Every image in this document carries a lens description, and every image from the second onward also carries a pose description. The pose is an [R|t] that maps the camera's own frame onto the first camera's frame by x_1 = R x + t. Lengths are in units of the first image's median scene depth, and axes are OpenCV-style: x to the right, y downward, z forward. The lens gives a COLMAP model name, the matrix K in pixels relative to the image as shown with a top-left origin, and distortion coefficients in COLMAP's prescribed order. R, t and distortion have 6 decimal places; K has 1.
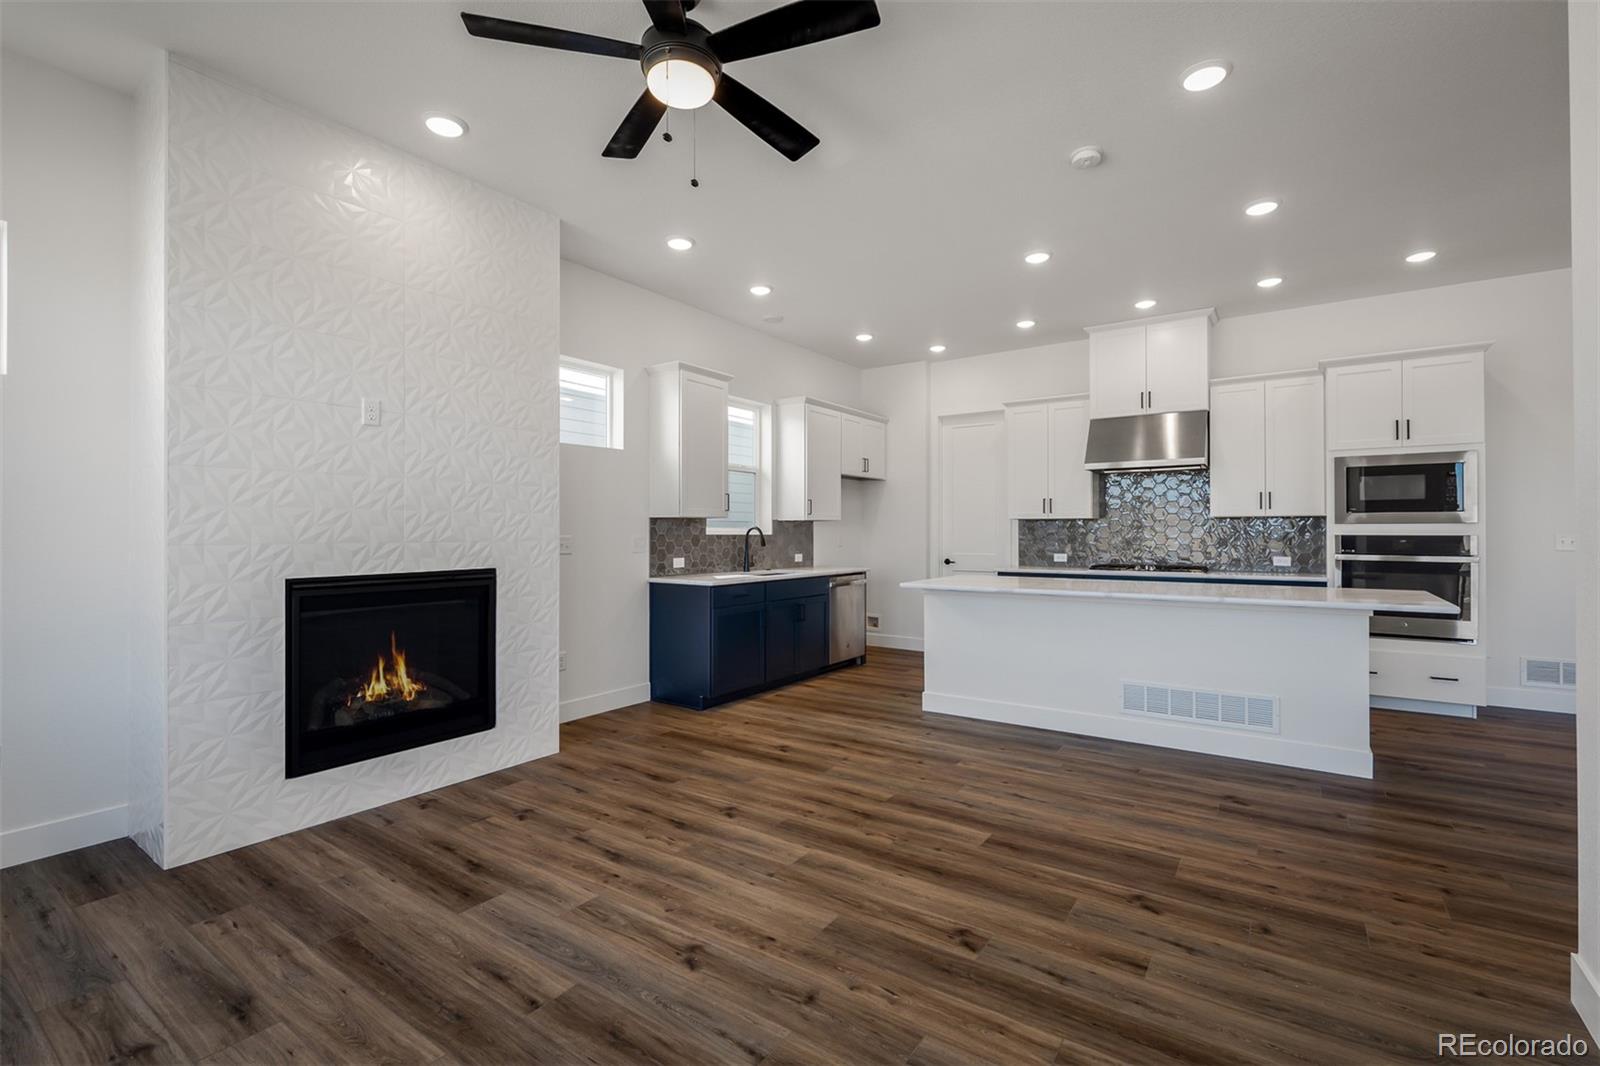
lens RADIAL K [[711.5, 0, 793.6], [0, 711.5, 532.0], [0, 0, 1]] dist [-0.011401, 0.000777]
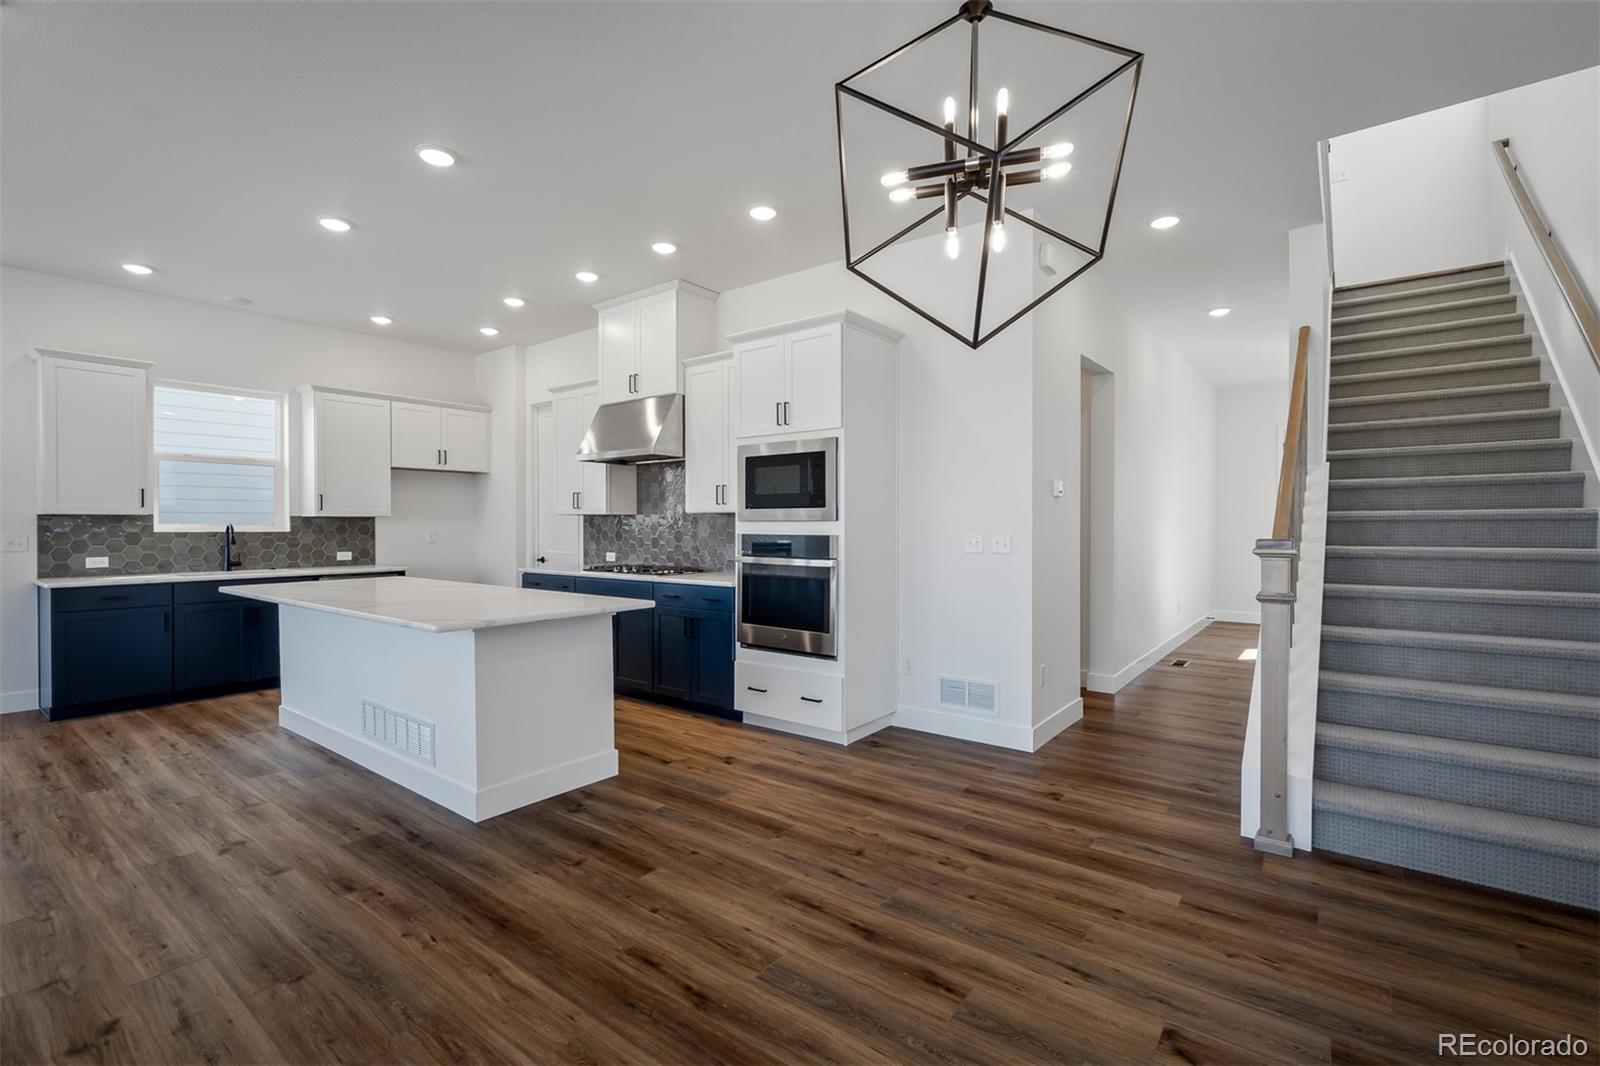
lens RADIAL K [[711.5, 0, 808.7], [0, 711.5, 529.2], [0, 0, 1]] dist [-0.011401, 0.000777]
pose [[0.999447, 0.000321, -0.033257, 0.845484], [-0.000058, 0.999969, 0.007906, -0.008438], [0.033259, -0.007900, 0.999416, 0.106874]]
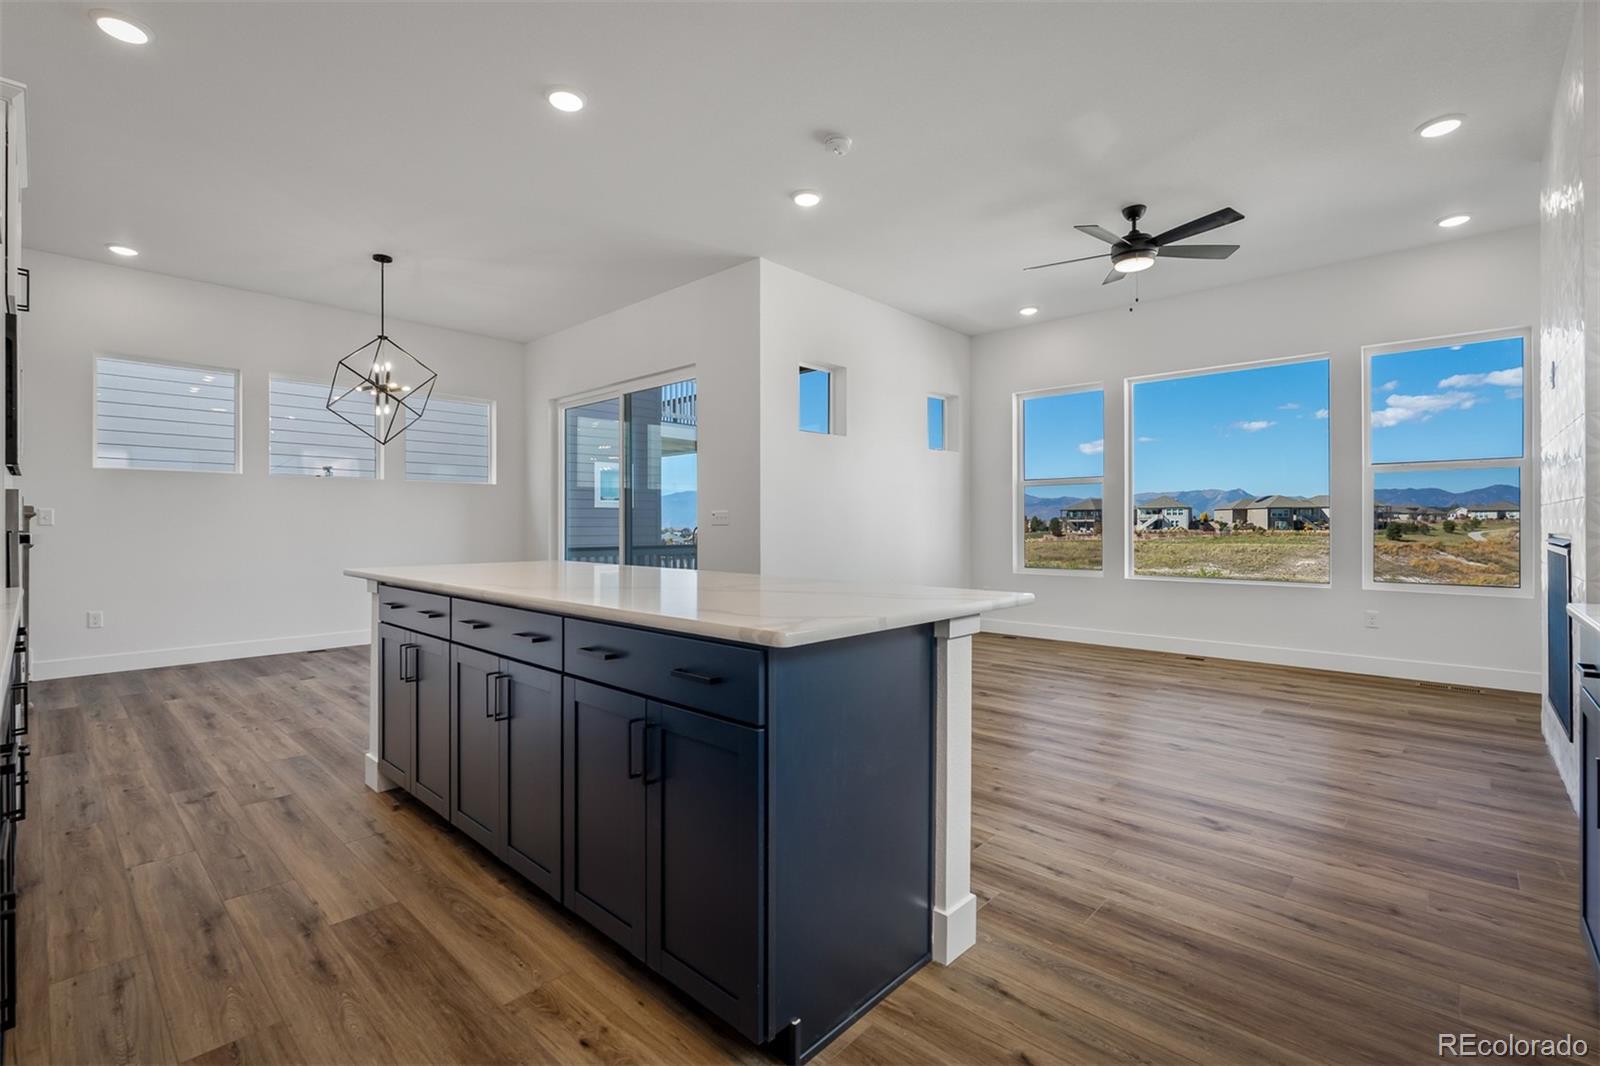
lens RADIAL K [[711.5, 0, 796.2], [0, 711.5, 525.0], [0, 0, 1]] dist [-0.011401, 0.000777]
pose [[-0.991014, 0.003967, 0.133700, 0.212228], [0.003880, 0.999992, -0.000913, 0.026673], [-0.133702, -0.000386, -0.991021, 1.309506]]
